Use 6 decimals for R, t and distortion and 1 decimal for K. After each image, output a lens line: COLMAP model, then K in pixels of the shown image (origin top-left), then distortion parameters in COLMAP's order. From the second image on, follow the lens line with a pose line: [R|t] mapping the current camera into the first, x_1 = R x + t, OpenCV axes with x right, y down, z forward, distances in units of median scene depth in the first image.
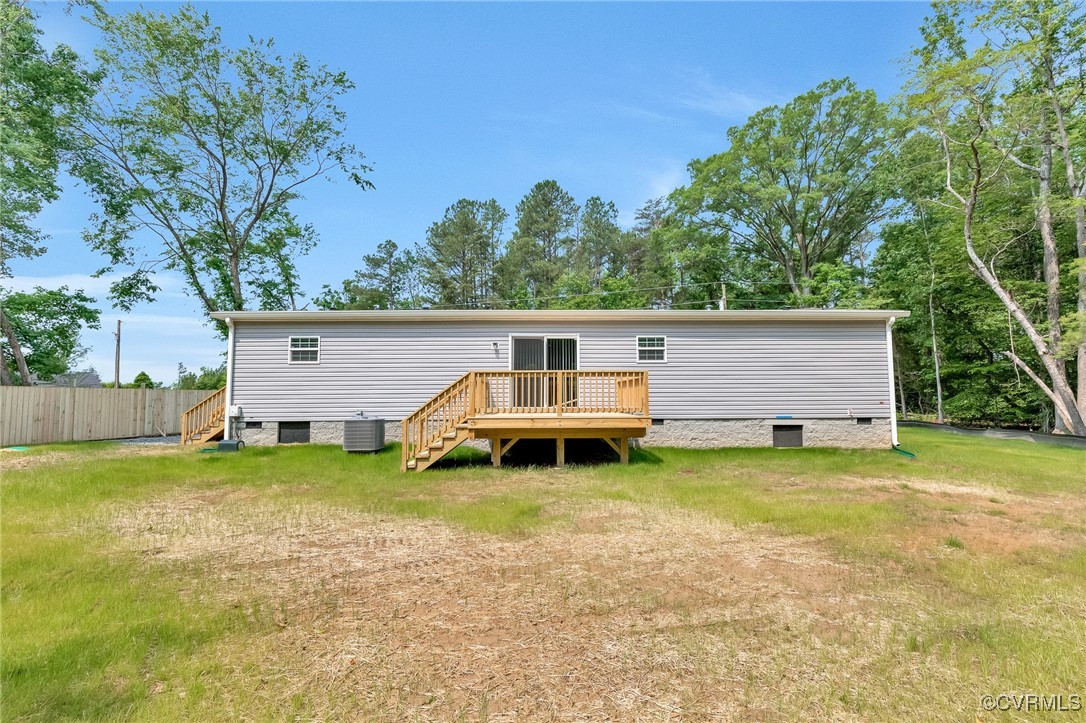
lens RADIAL K [[505.5, 0, 540.4], [0, 505.5, 352.7], [0, 0, 1]] dist [0.001537, -0.000069]
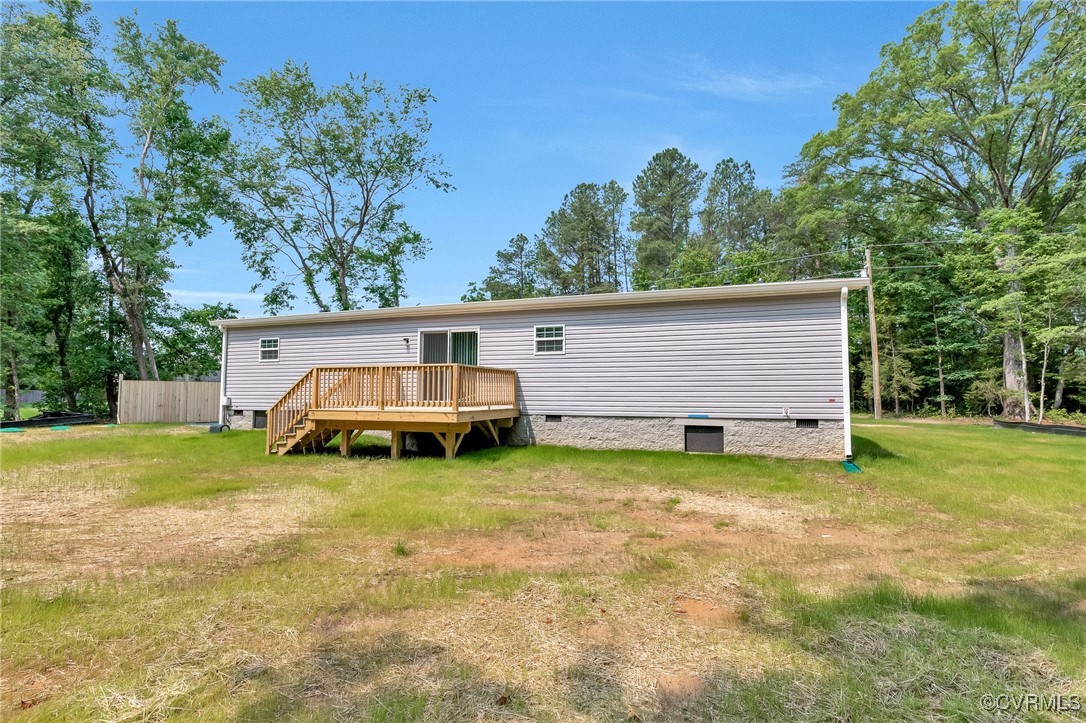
lens RADIAL K [[538.0, 0, 543.0], [0, 538.0, 356.4], [0, 0, 1]] dist [-0.003646, -0.000394]
pose [[0.924619, -0.019486, -0.380394, 0.582840], [0.028933, 0.999398, 0.019134, 0.004550], [0.379792, -0.028697, 0.924627, 0.086986]]
